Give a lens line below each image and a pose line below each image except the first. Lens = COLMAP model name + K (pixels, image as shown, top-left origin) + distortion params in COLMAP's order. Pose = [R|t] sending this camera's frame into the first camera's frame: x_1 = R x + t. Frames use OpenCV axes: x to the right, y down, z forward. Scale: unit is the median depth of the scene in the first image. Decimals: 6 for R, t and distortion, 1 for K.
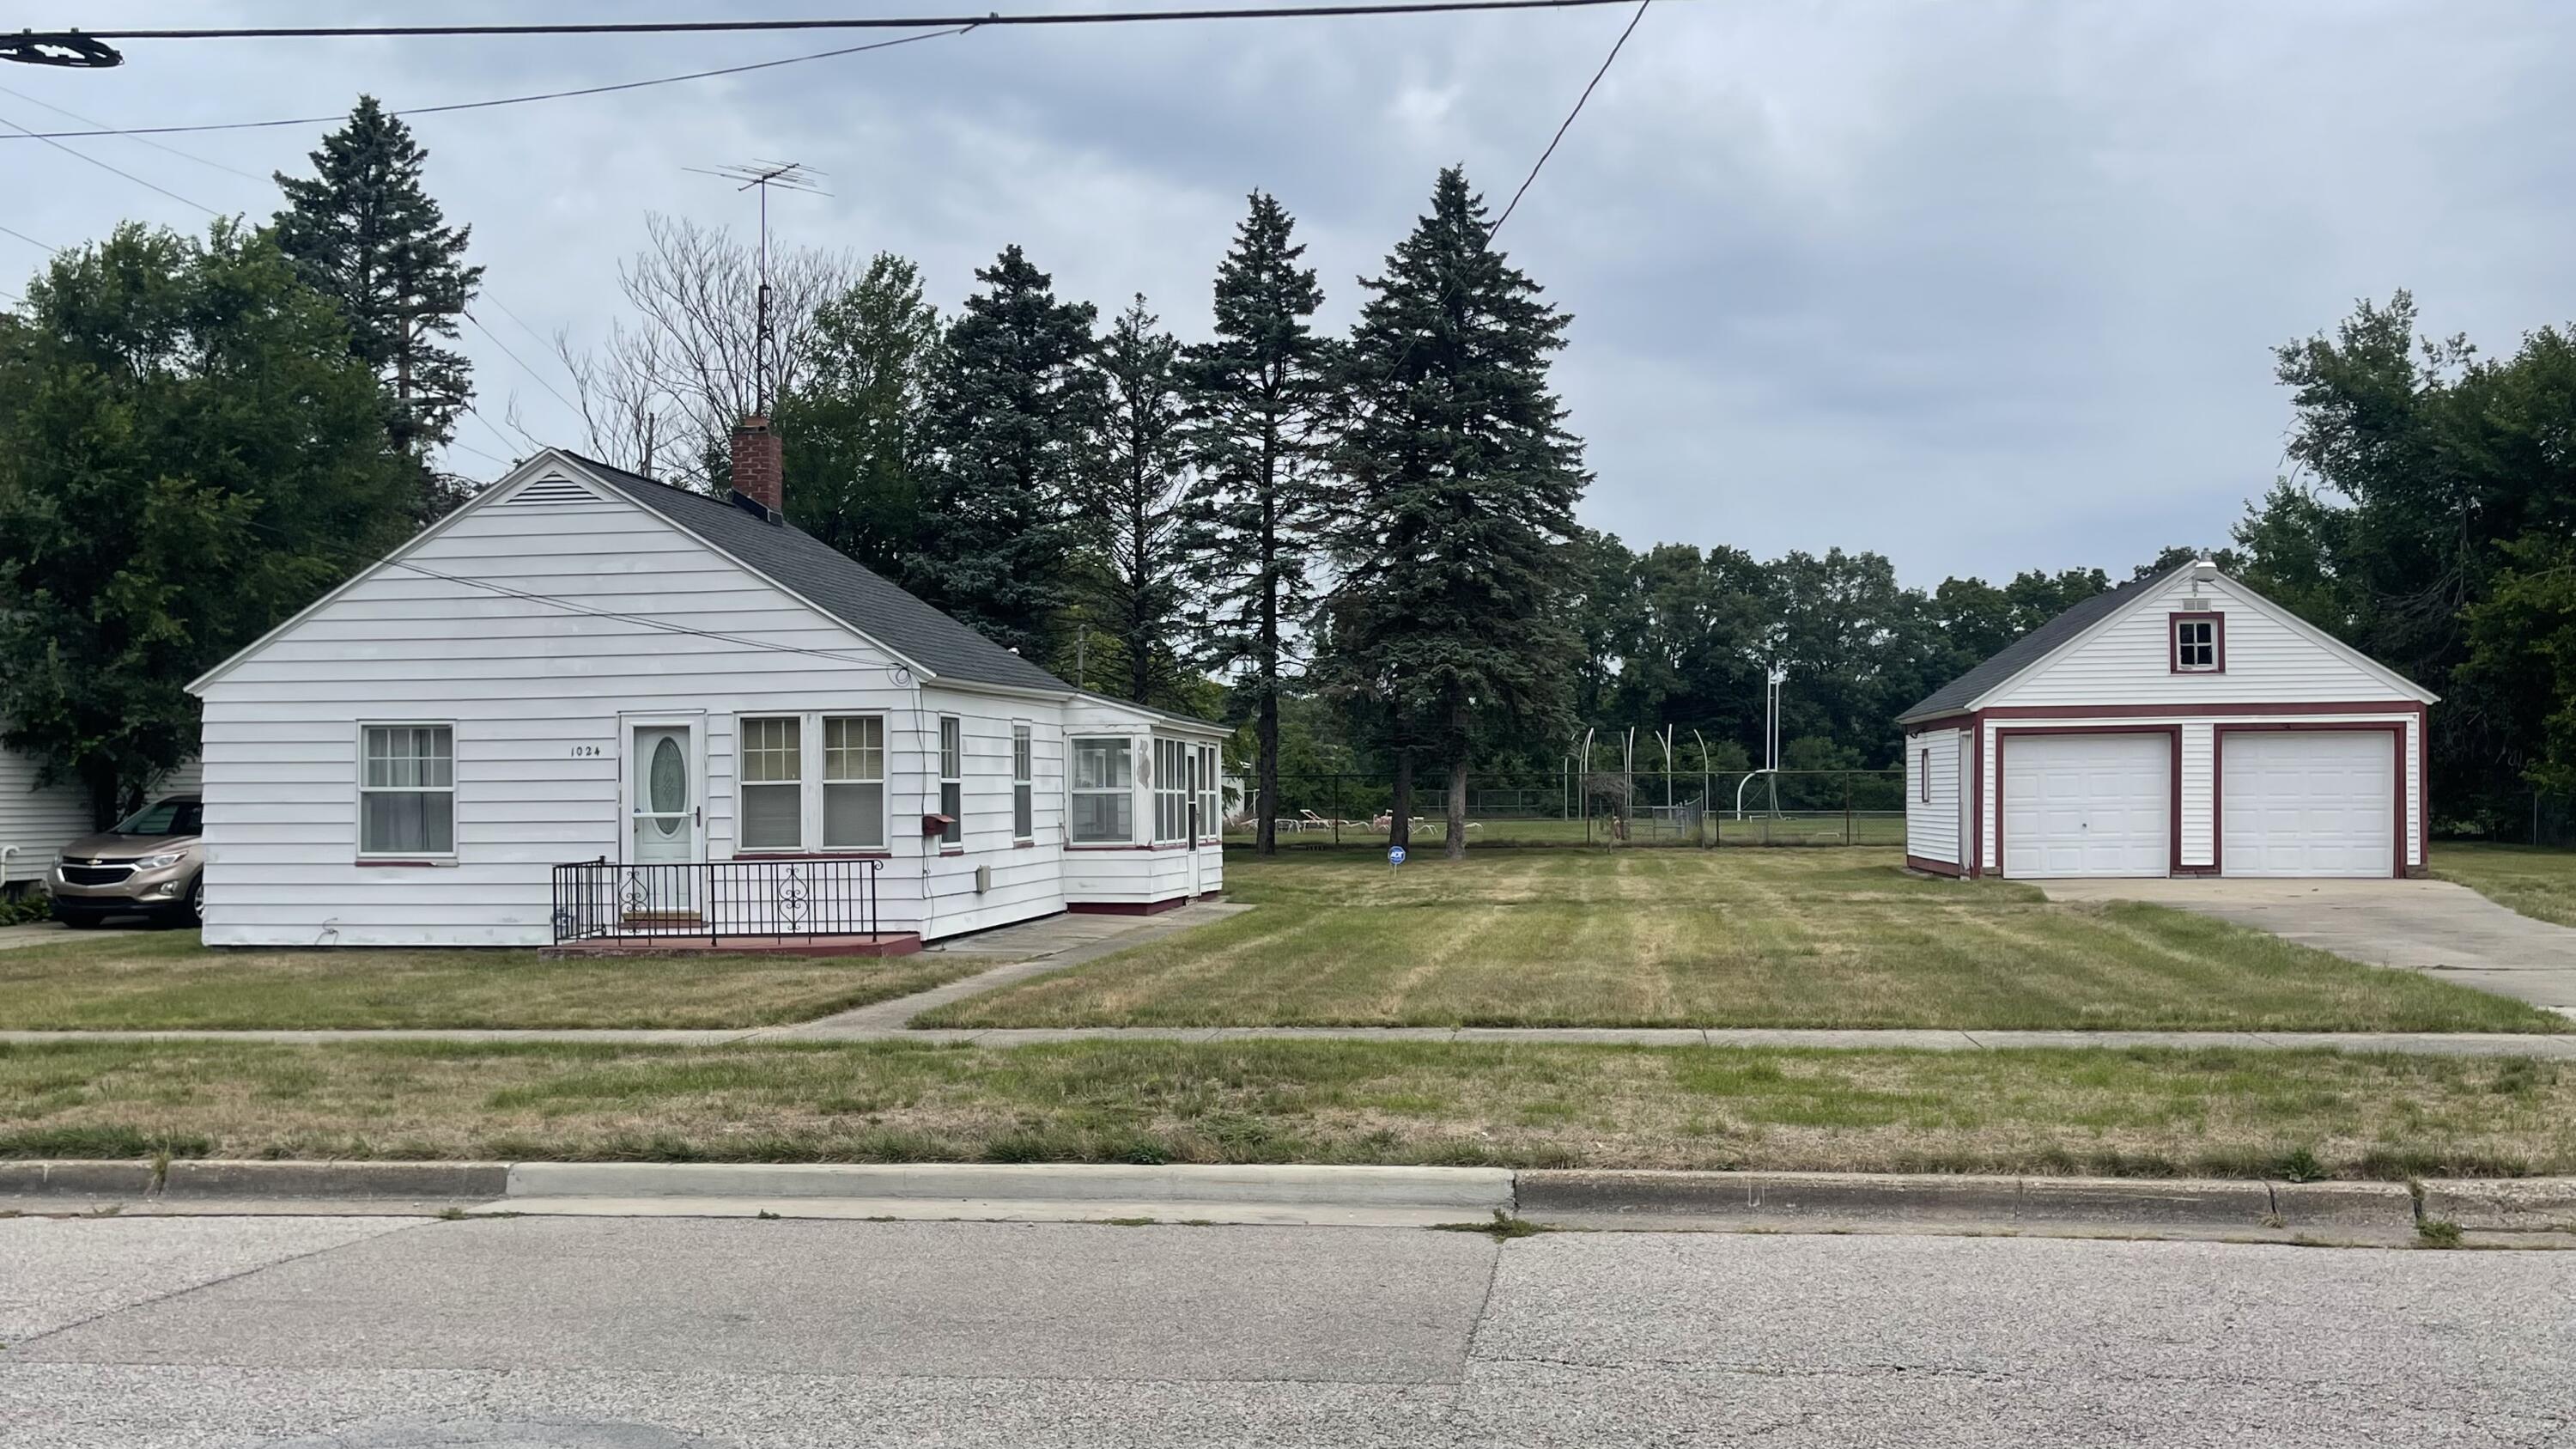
lens RADIAL K [[2222.6, 0, 1280.0], [0, 2222.6, 719.8], [0, 0, 1]] dist [0.029148, -0.028304]
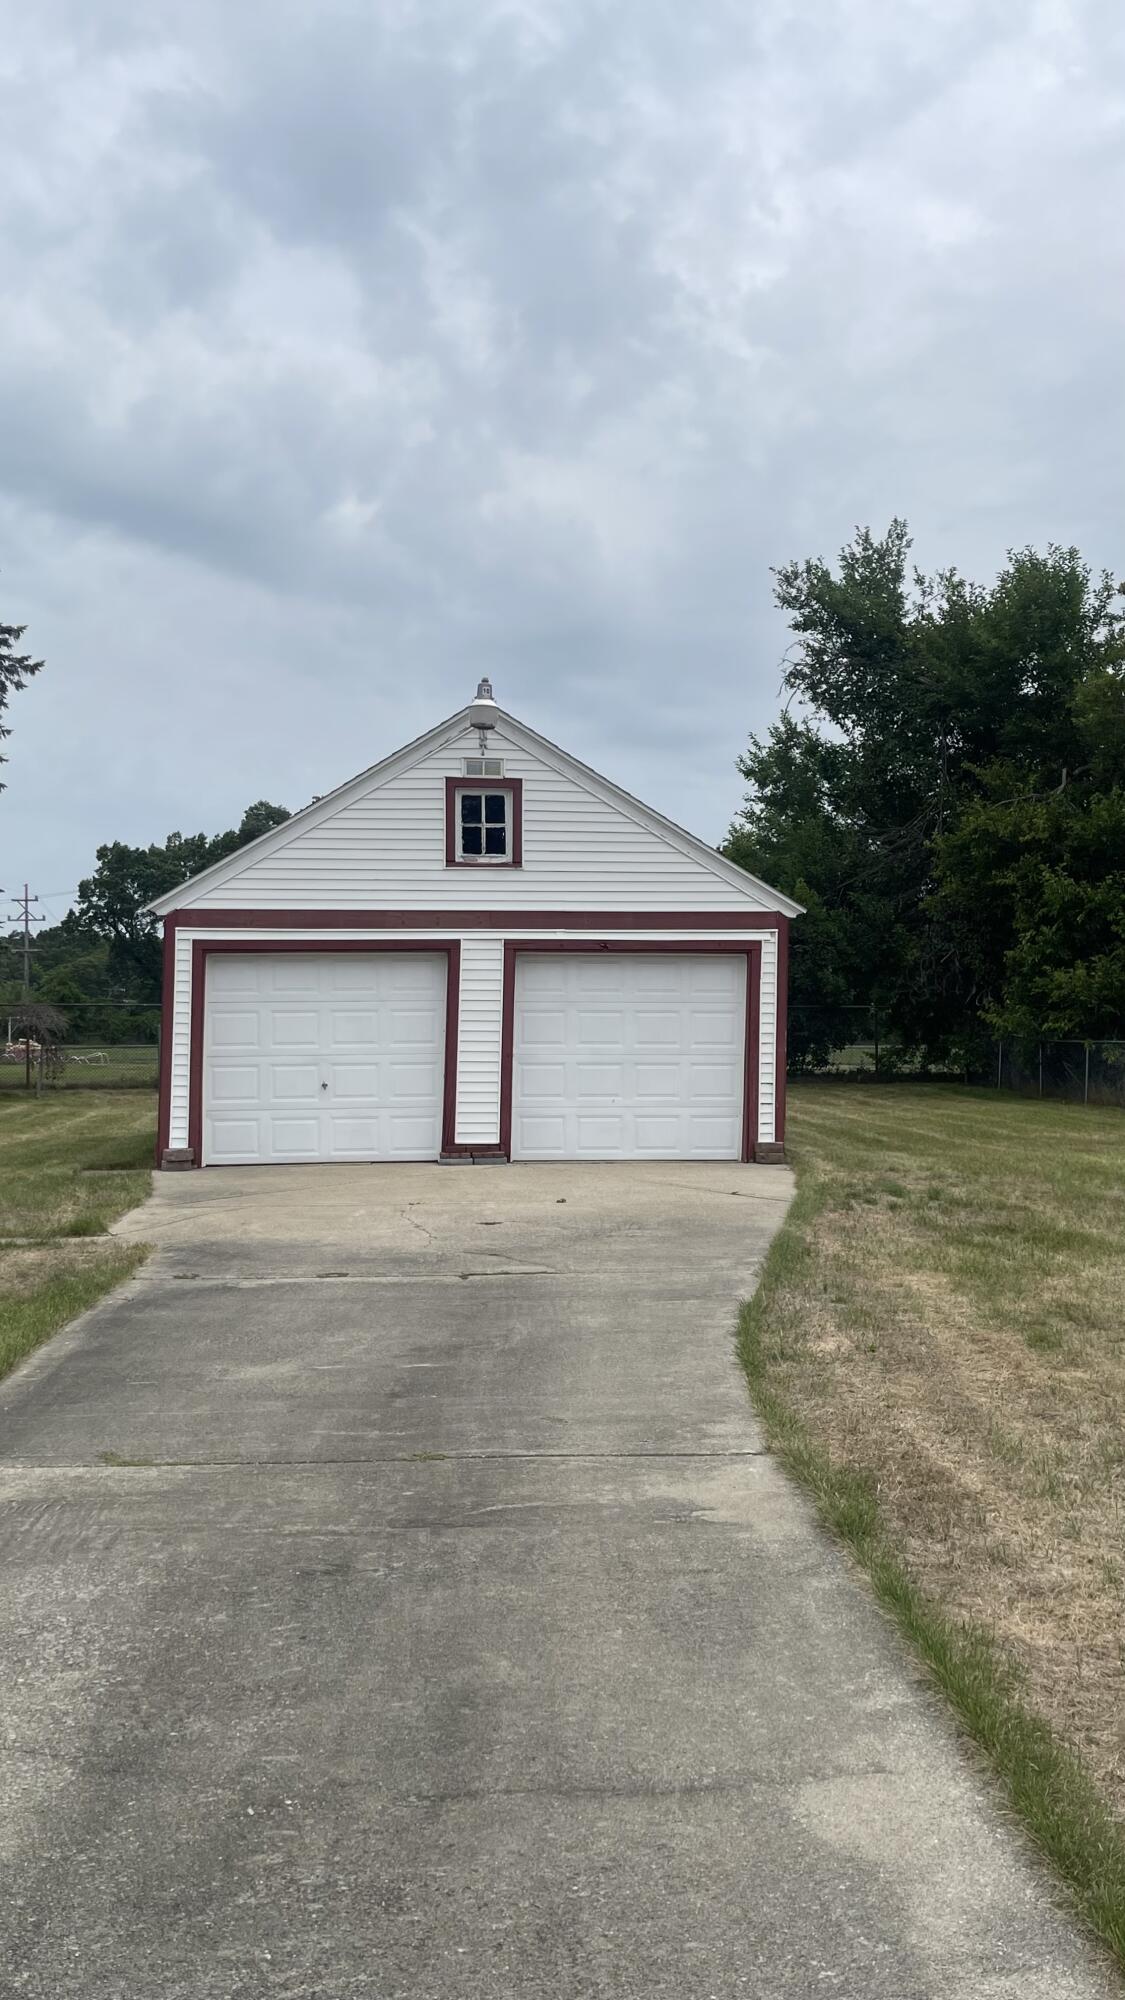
lens RADIAL K [[1725.3, 0, 565.4], [0, 1725.3, 1007.2], [0, 0, 1]] dist [0.029148, -0.028304]
pose [[0.974734, 0.009749, 0.223157, 0.200530], [-0.015431, 0.999599, 0.023733, 0.006010], [-0.222837, -0.026577, 0.974493, 0.299224]]
